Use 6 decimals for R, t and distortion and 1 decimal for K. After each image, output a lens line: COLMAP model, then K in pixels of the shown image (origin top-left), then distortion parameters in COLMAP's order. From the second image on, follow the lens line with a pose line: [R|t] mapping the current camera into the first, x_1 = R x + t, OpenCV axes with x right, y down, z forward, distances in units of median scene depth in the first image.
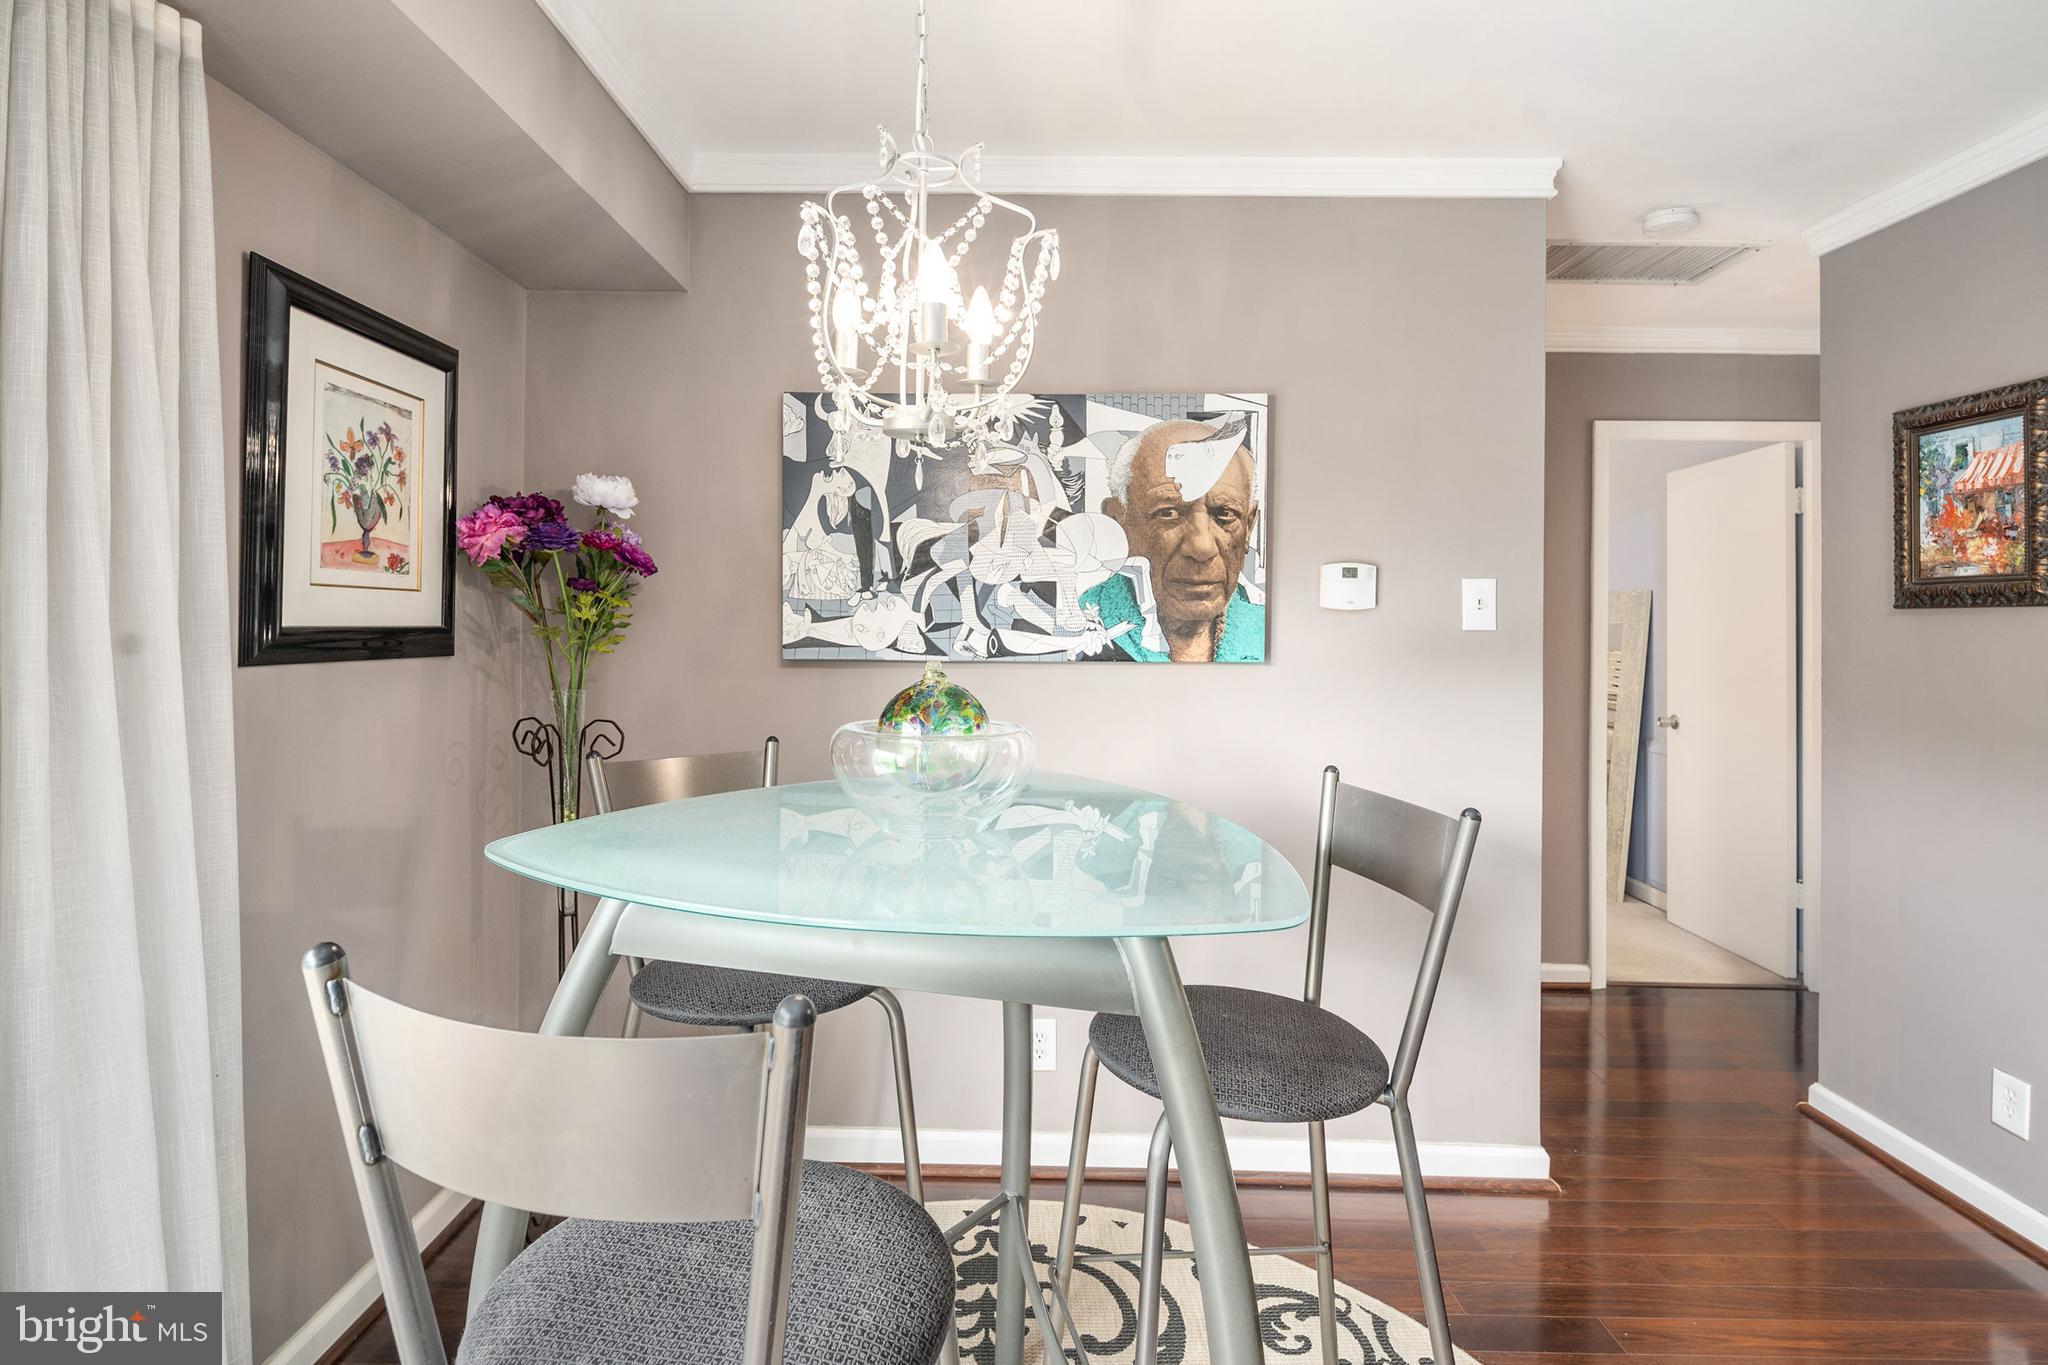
lens RADIAL K [[1007.2, 0, 1028.8], [0, 1007.2, 615.6], [0, 0, 1]] dist [0.006264, -0.005716]
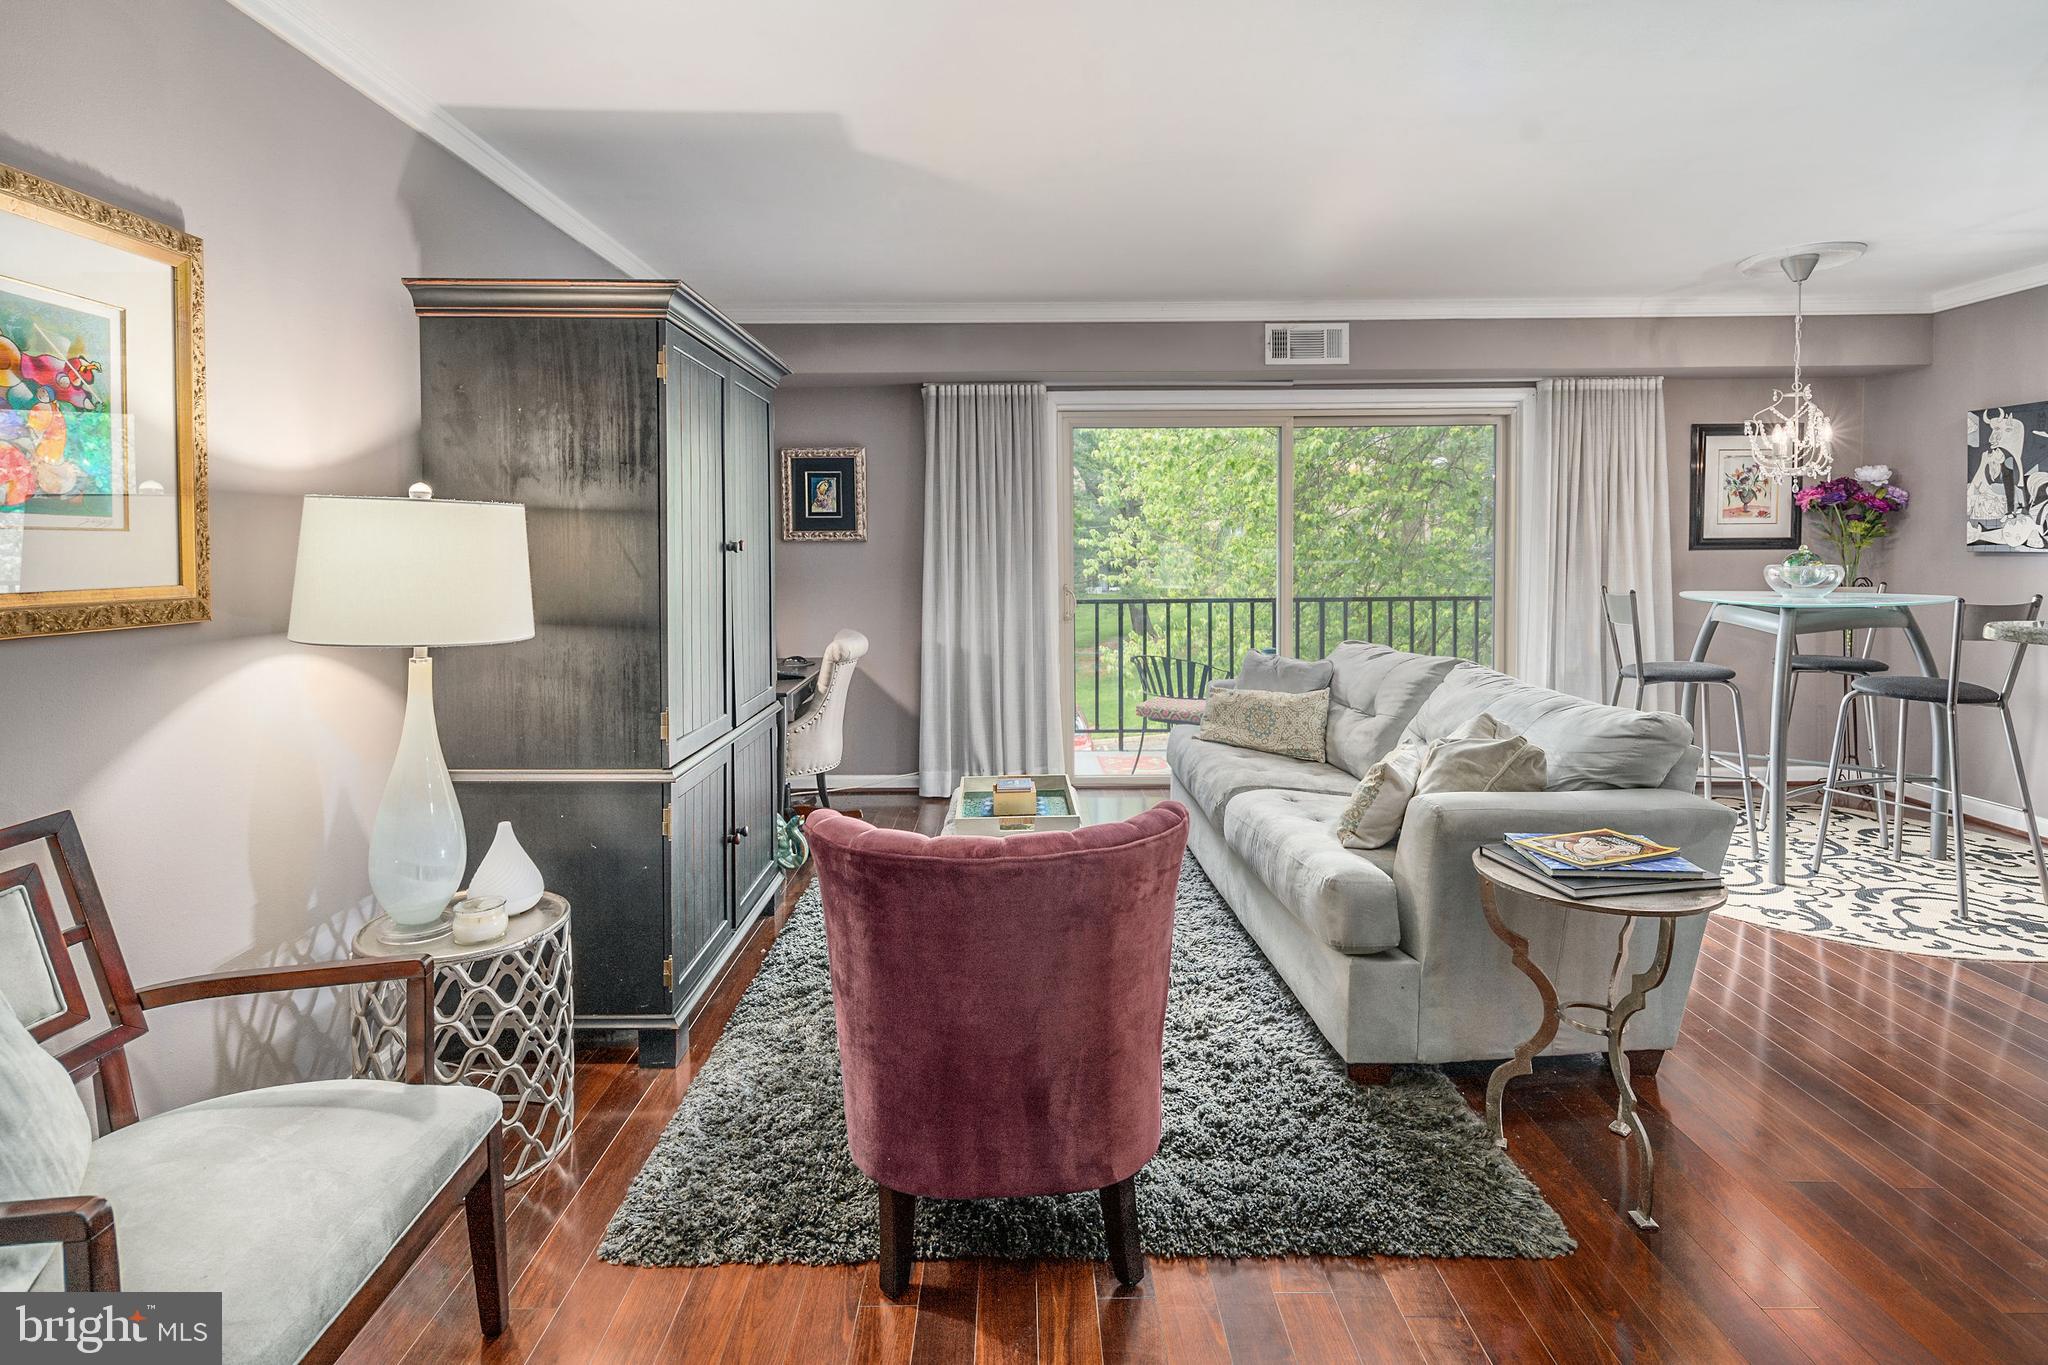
lens RADIAL K [[1007.2, 0, 1008.4], [0, 1007.2, 582.3], [0, 0, 1]] dist [0.006264, -0.005716]
pose [[0.002981, 0.026892, -0.999634, 1.661277], [0.018628, 0.999463, 0.026943, 0.015817], [0.999822, -0.018701, 0.002478, -0.819350]]
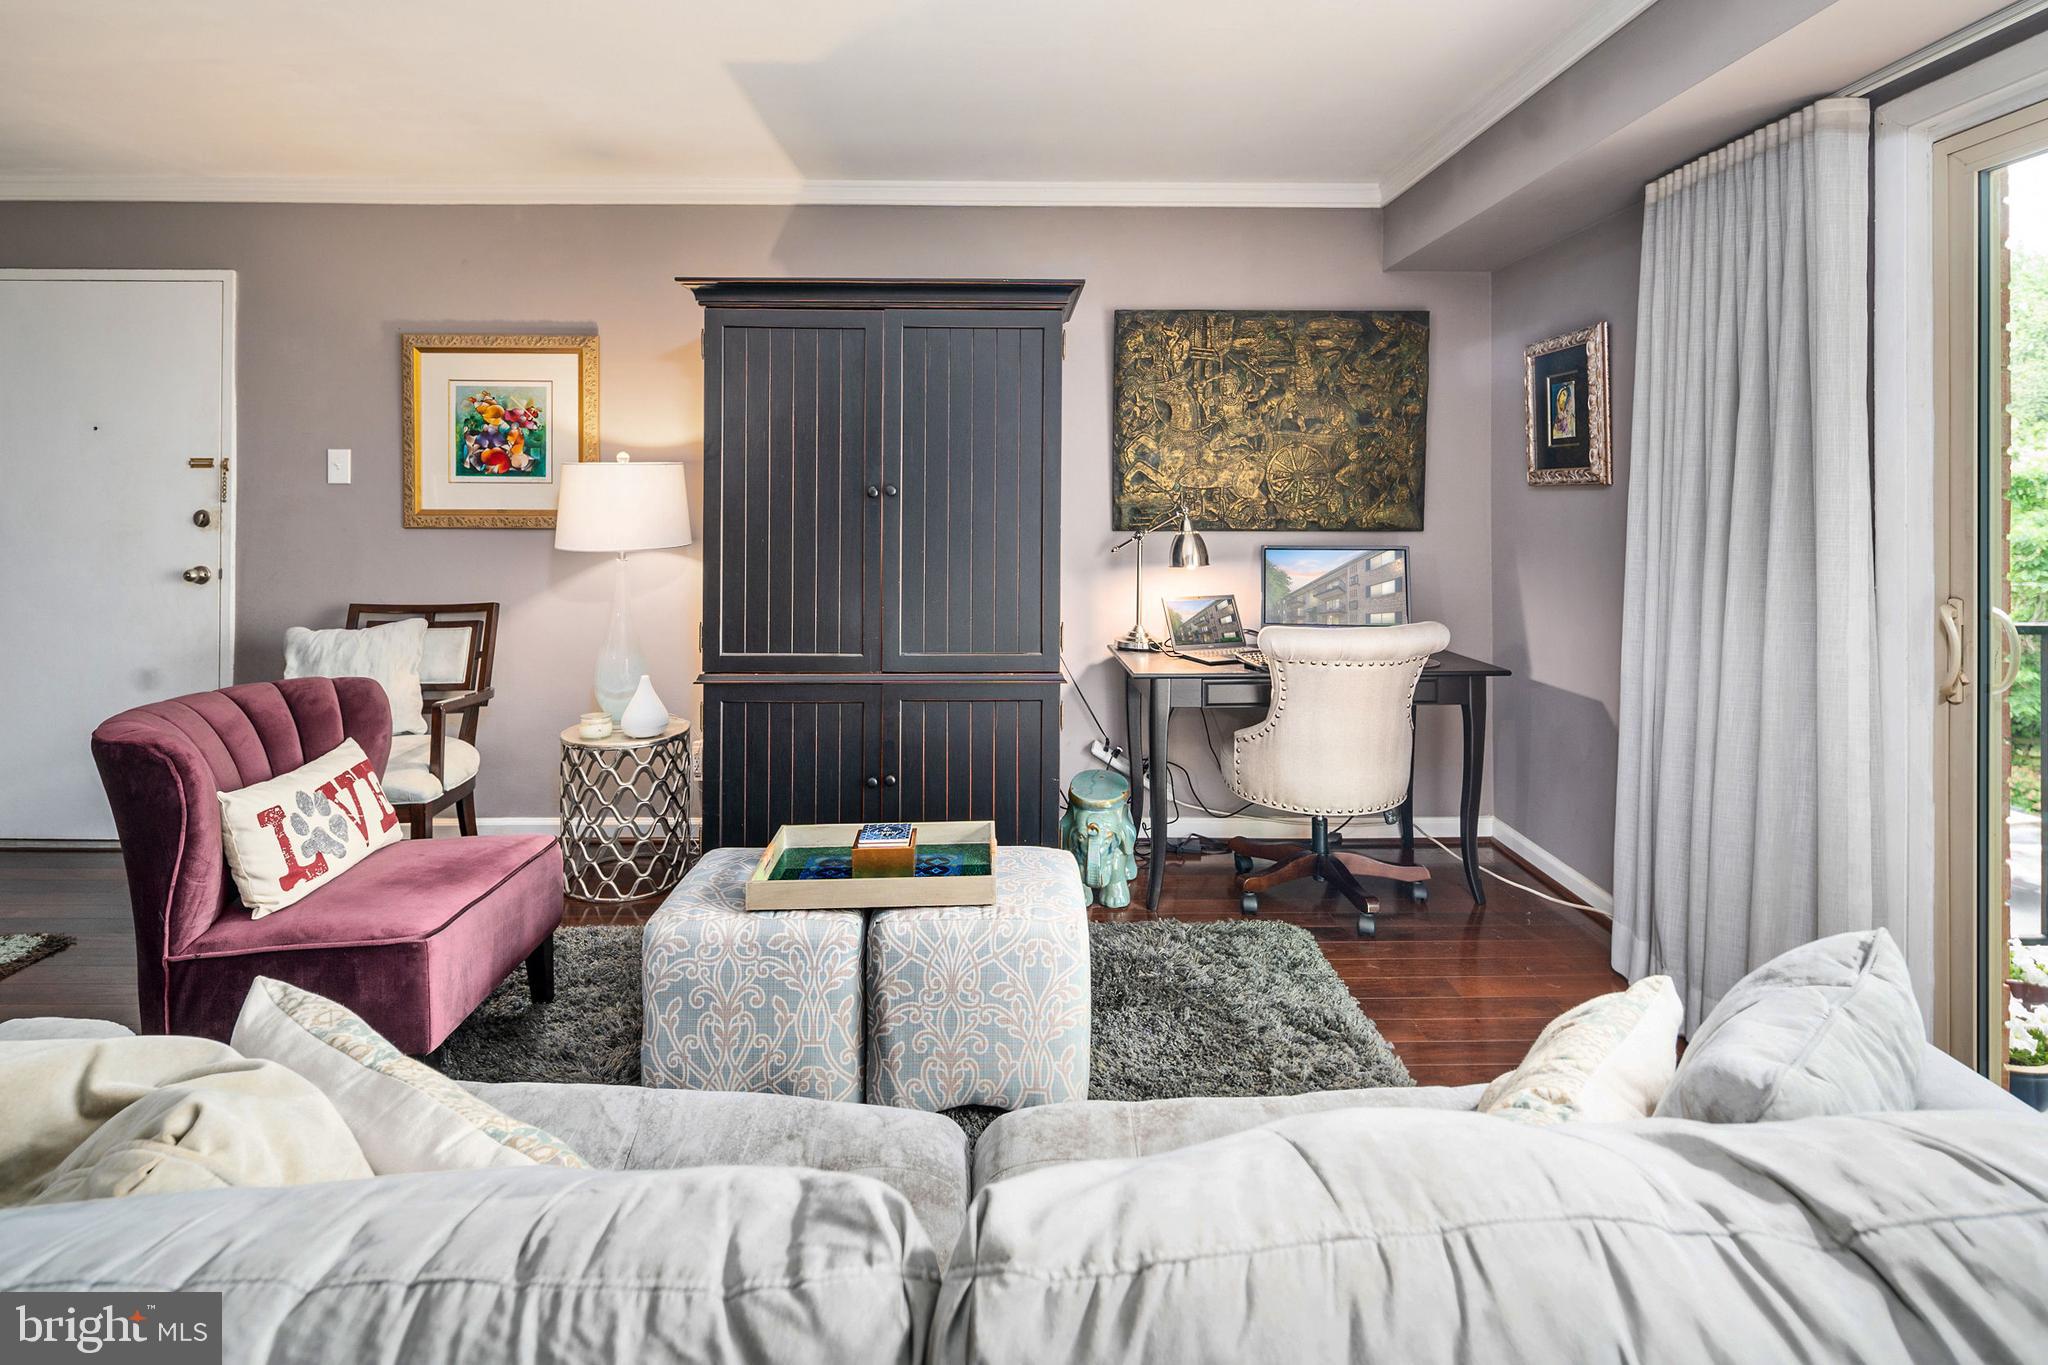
lens RADIAL K [[1007.2, 0, 1016.1], [0, 1007.2, 485.6], [0, 0, 1]] dist [0.006264, -0.005716]
pose [[-0.999767, -0.010785, -0.018715, 0.254696], [-0.010375, 0.999706, -0.021905, 0.016847], [0.018946, -0.021705, -0.999585, 0.113951]]
